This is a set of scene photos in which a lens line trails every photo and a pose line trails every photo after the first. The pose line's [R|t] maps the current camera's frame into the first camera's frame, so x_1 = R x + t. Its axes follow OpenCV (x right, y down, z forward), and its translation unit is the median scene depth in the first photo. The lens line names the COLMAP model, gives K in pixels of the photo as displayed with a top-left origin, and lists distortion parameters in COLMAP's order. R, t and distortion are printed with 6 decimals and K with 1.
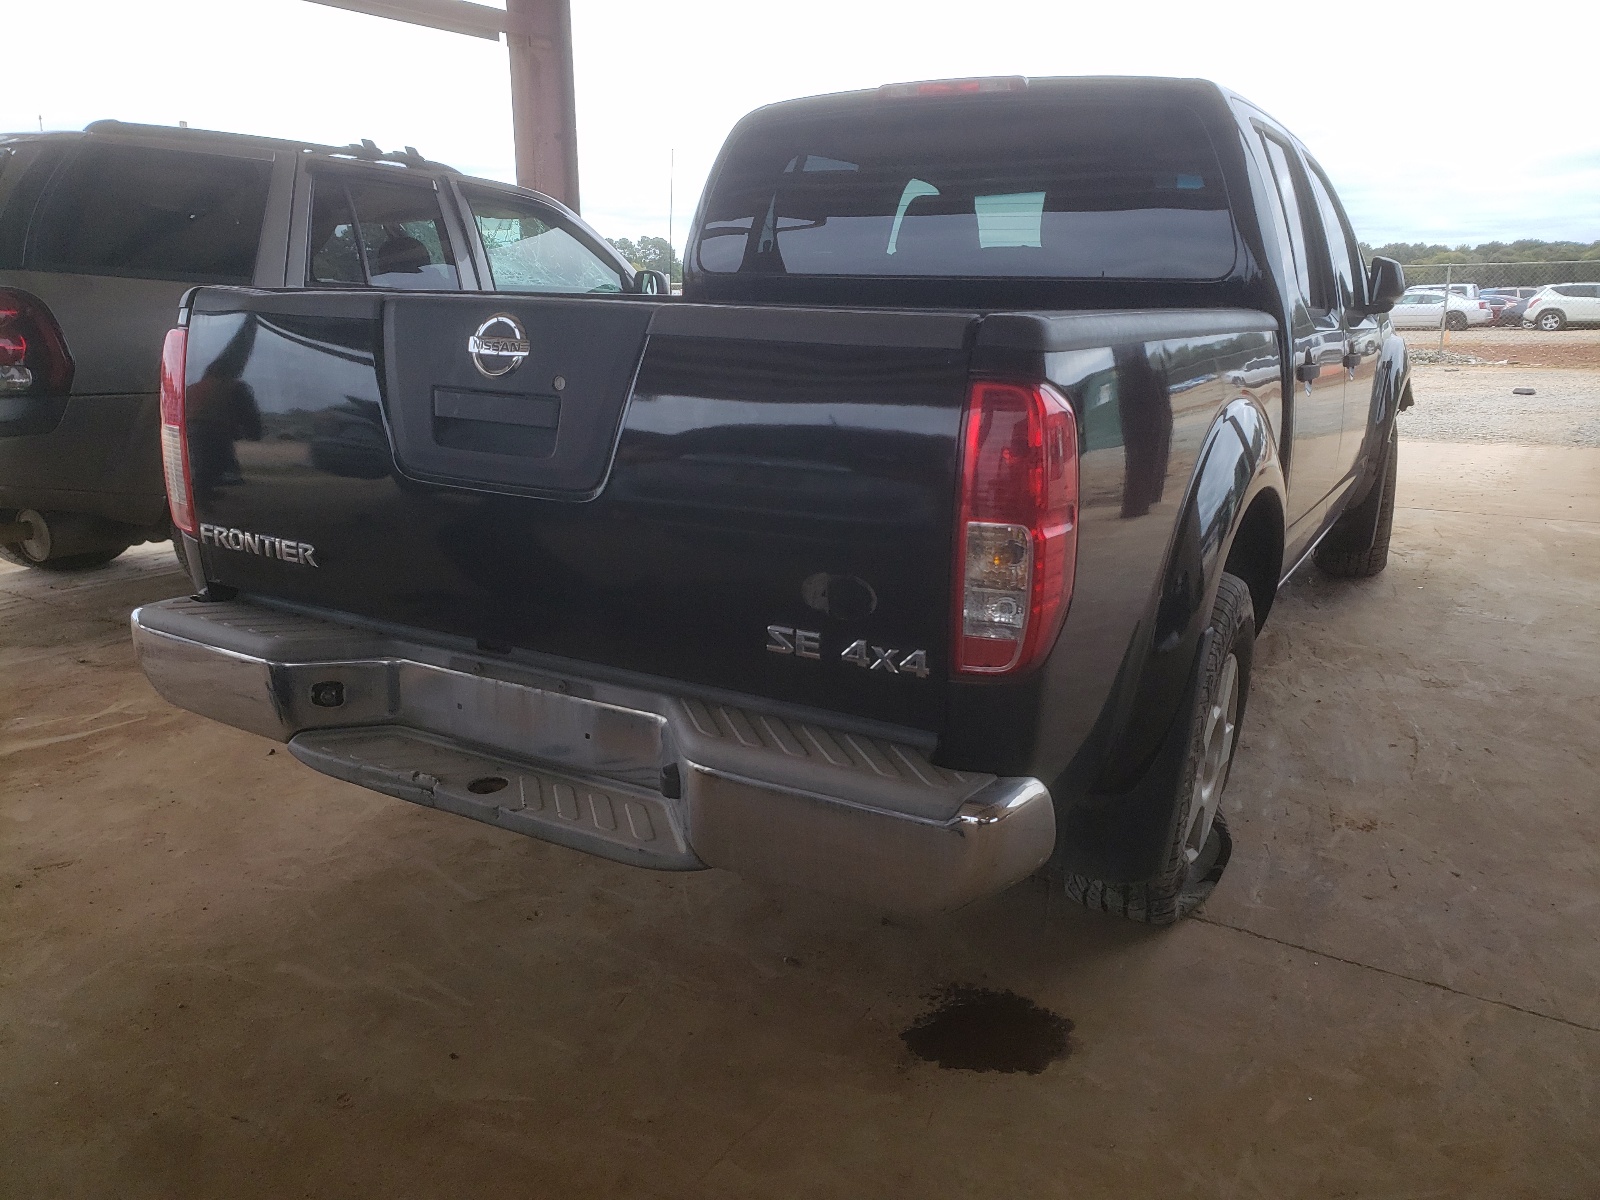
lens RADIAL K [[1199.3, 0, 800.0], [0, 1199.3, 600.0], [0, 0, 1]] dist [0.076182, -0.052872]
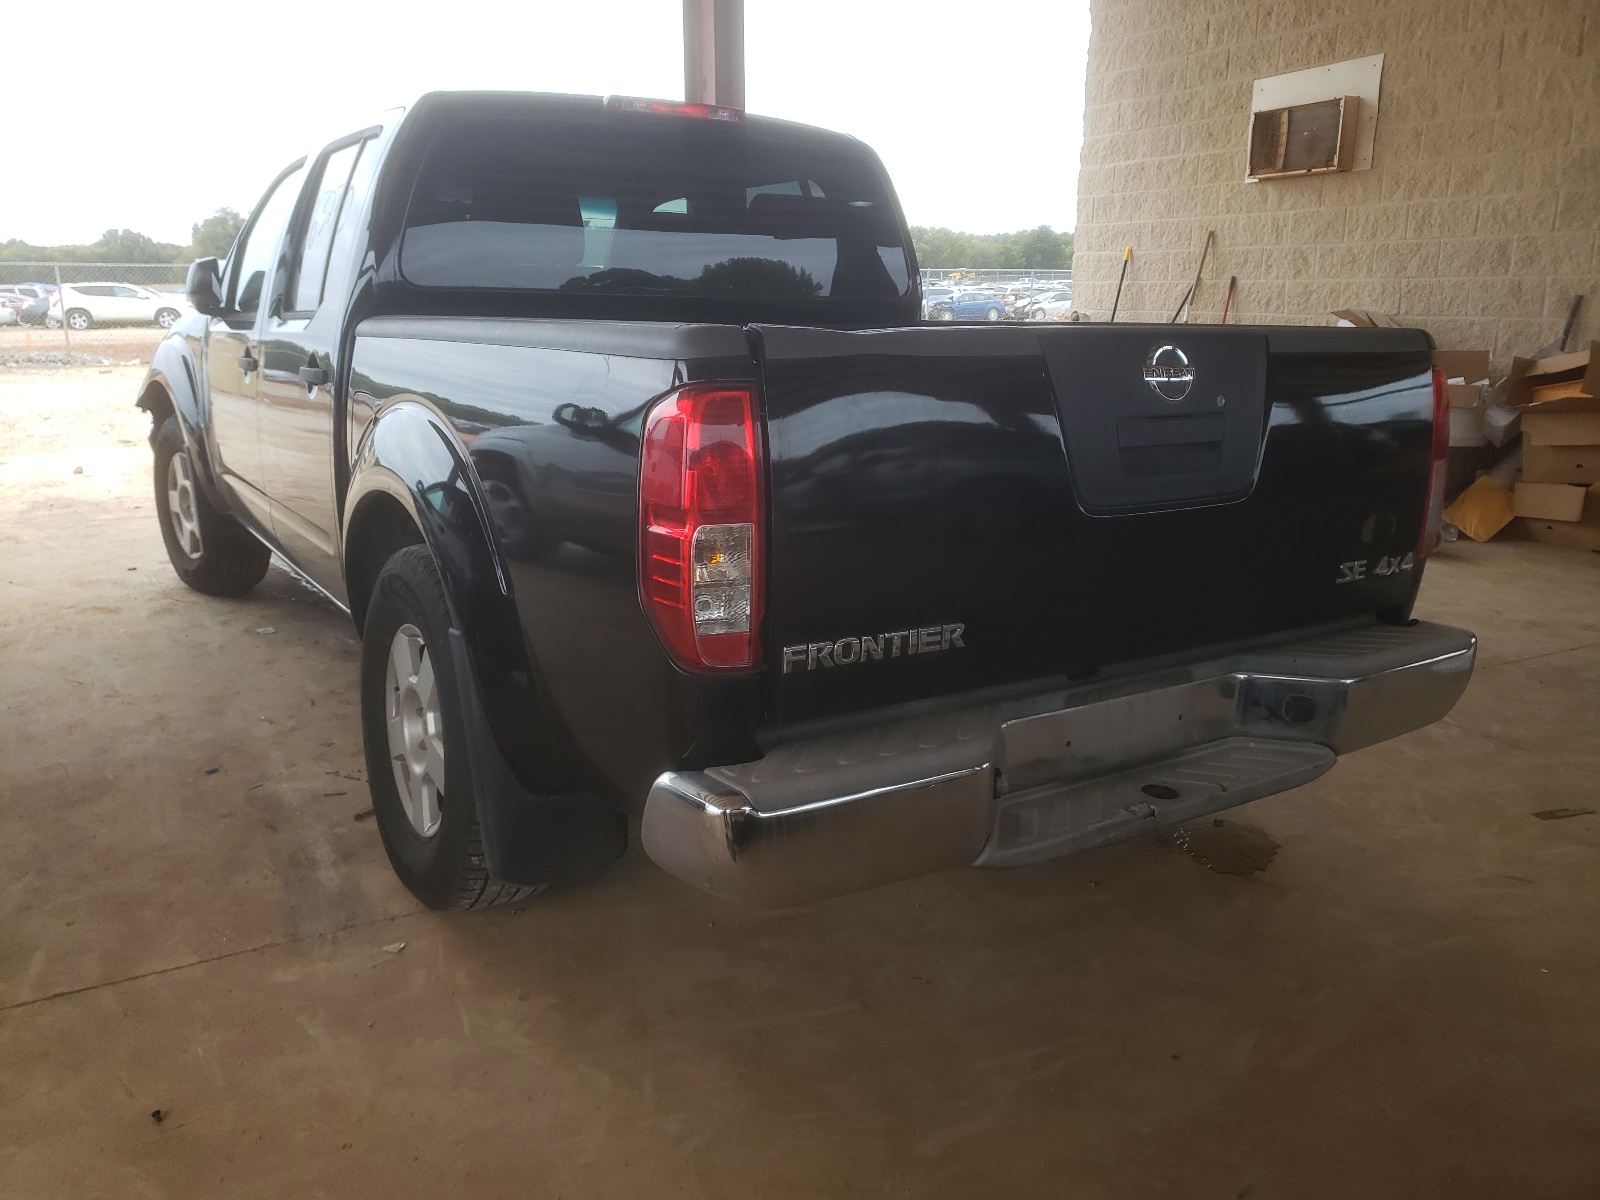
lens RADIAL K [[1242.3, 0, 765.0], [0, 1242.3, 604.7], [0, 0, 1]] dist [0.033169, 0.002126]
pose [[0.462522, -0.214264, 0.860328, -1.140655], [0.214413, 0.968588, 0.125955, -0.185108], [-0.860291, 0.126209, 0.493934, 0.644739]]
